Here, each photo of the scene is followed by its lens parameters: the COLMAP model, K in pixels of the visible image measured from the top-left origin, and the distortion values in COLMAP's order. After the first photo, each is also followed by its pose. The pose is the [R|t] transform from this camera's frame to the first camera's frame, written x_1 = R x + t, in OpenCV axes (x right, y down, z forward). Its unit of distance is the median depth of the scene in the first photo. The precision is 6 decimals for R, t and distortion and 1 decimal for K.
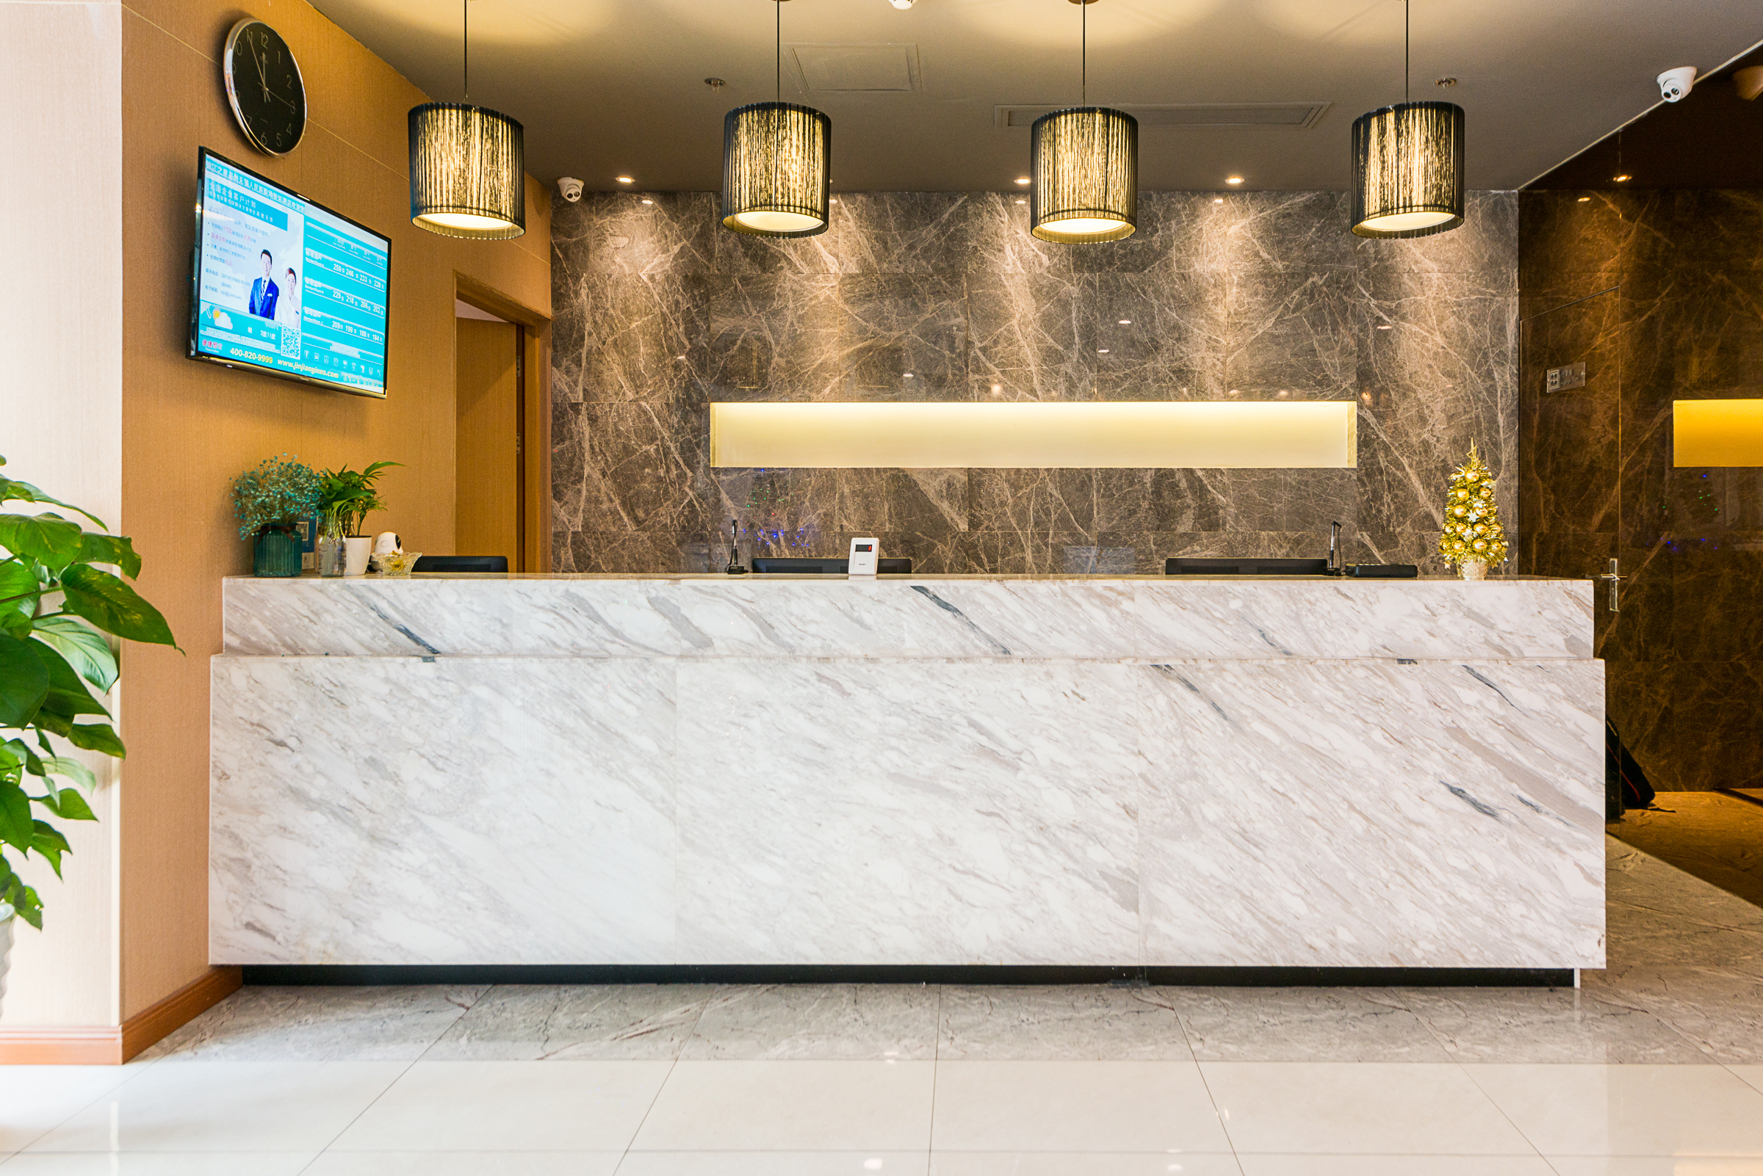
lens RADIAL K [[1169.6, 0, 954.7], [0, 1169.6, 522.8], [0, 0, 1]] dist [0.015996, -0.011037]
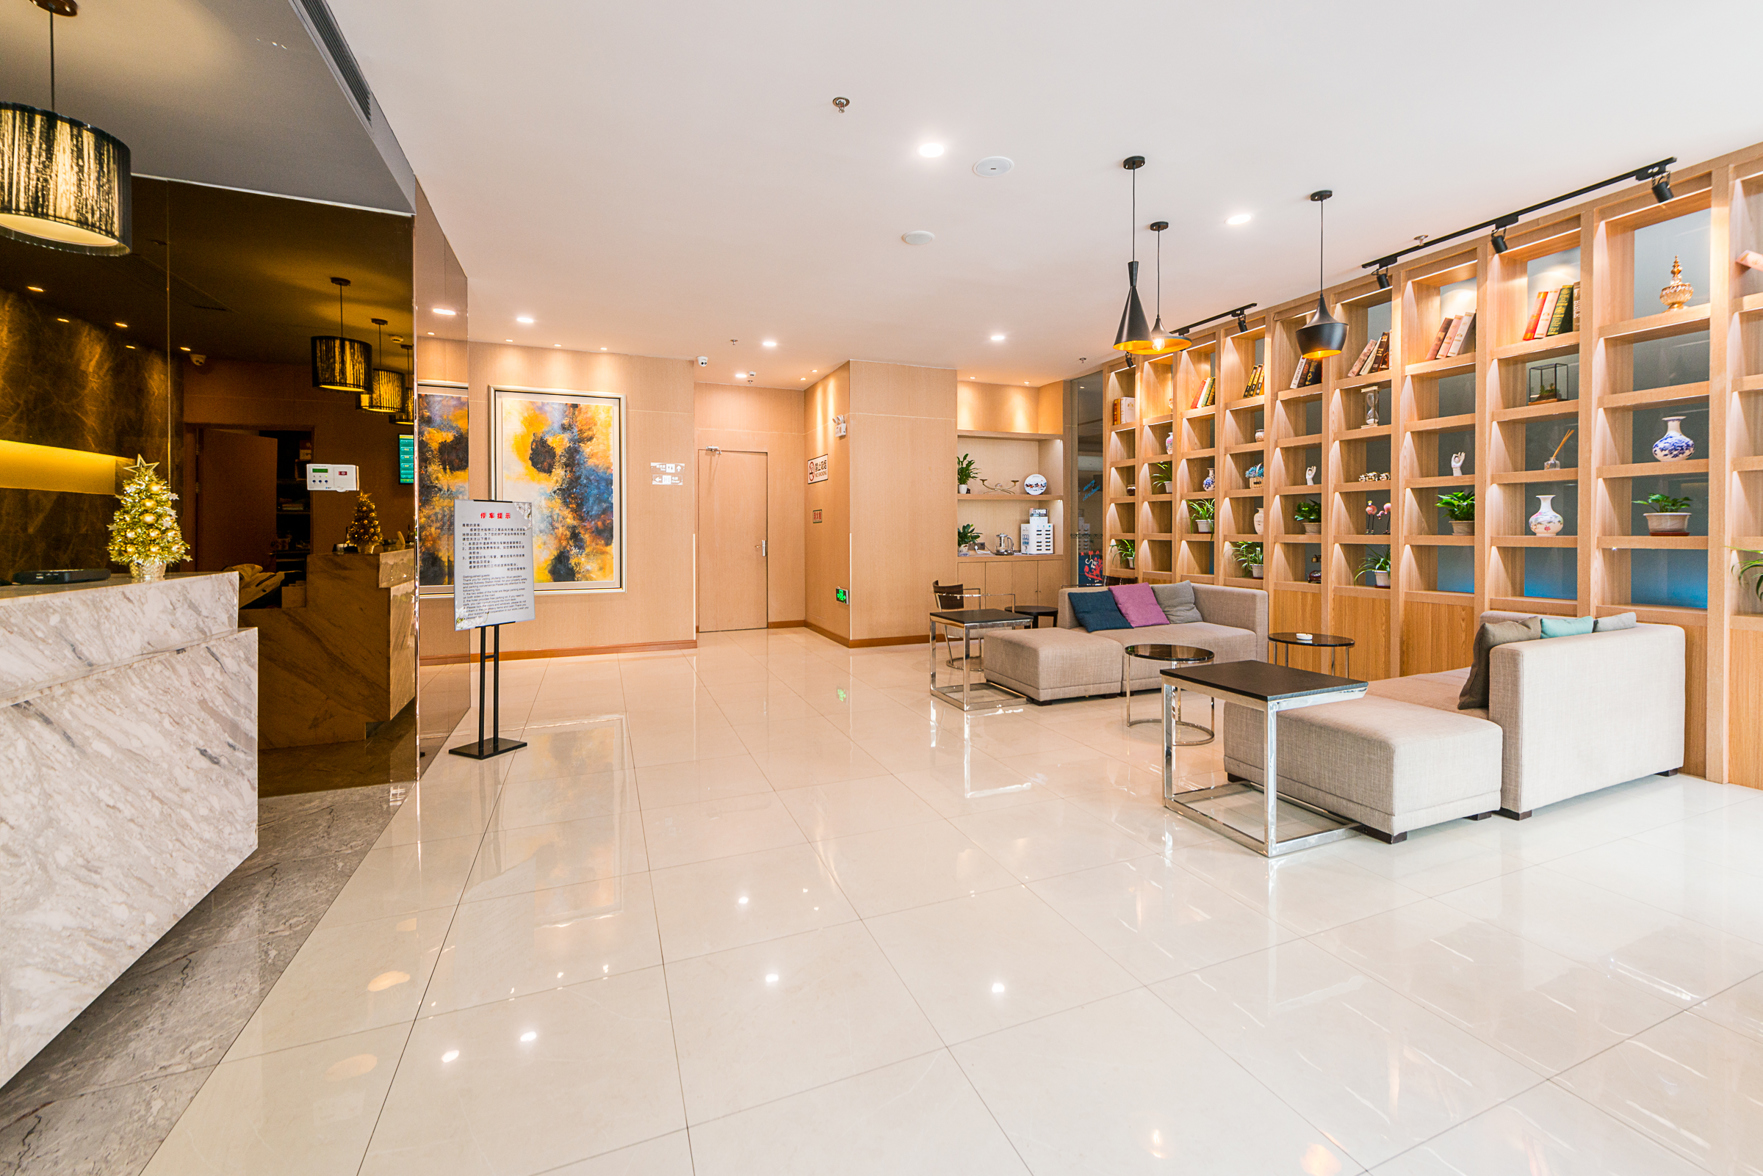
lens RADIAL K [[708.3, 0, 894.9], [0, 708.3, 541.2], [0, 0, 1]] dist [0.007182, -0.002365]
pose [[-0.400441, -0.013286, 0.916226, -0.512784], [-0.001265, 0.999902, 0.013946, 0.001430], [-0.916322, 0.004425, -0.400418, 0.631089]]
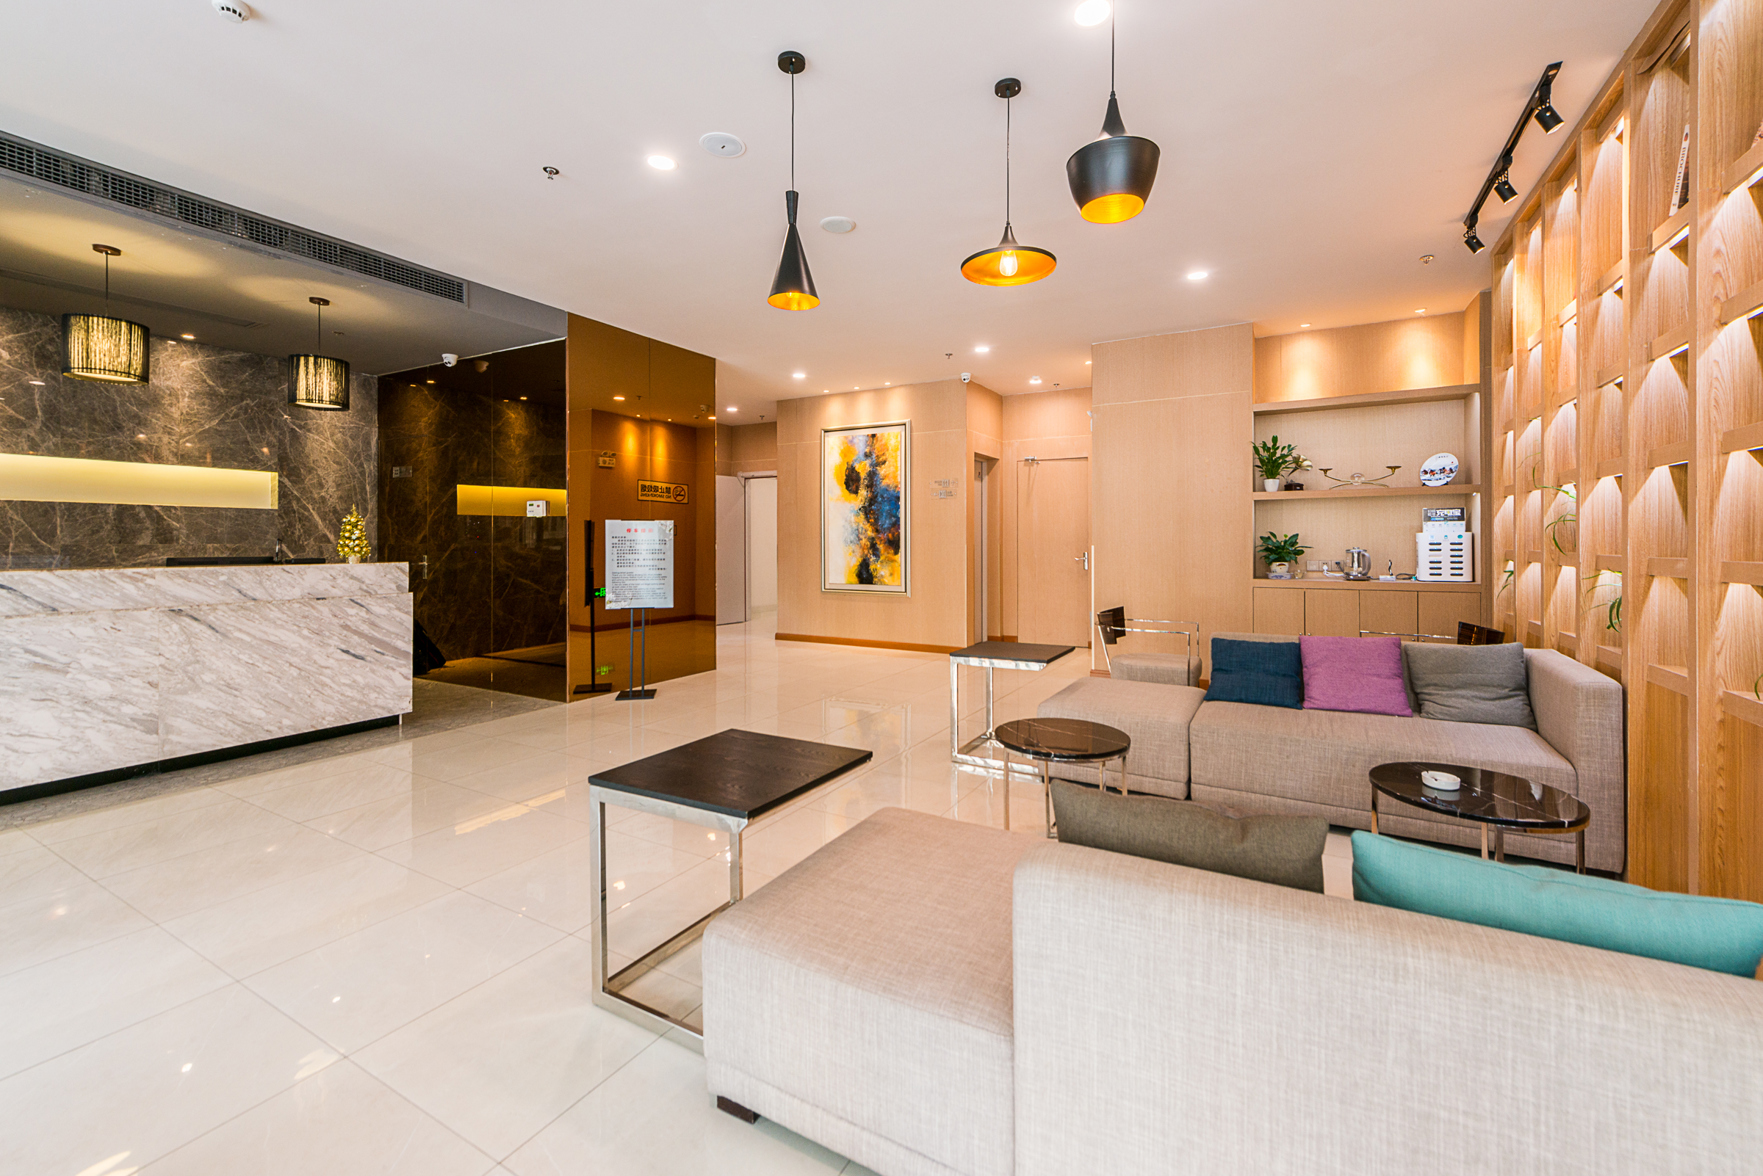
lens RADIAL K [[708.3, 0, 912.4], [0, 708.3, 540.4], [0, 0, 1]] dist [0.007182, -0.002365]
pose [[0.463166, 0.002446, 0.886268, -0.320235], [-0.004619, 0.999989, -0.000345, -0.003417], [-0.886260, -0.003934, 0.463172, -0.691330]]
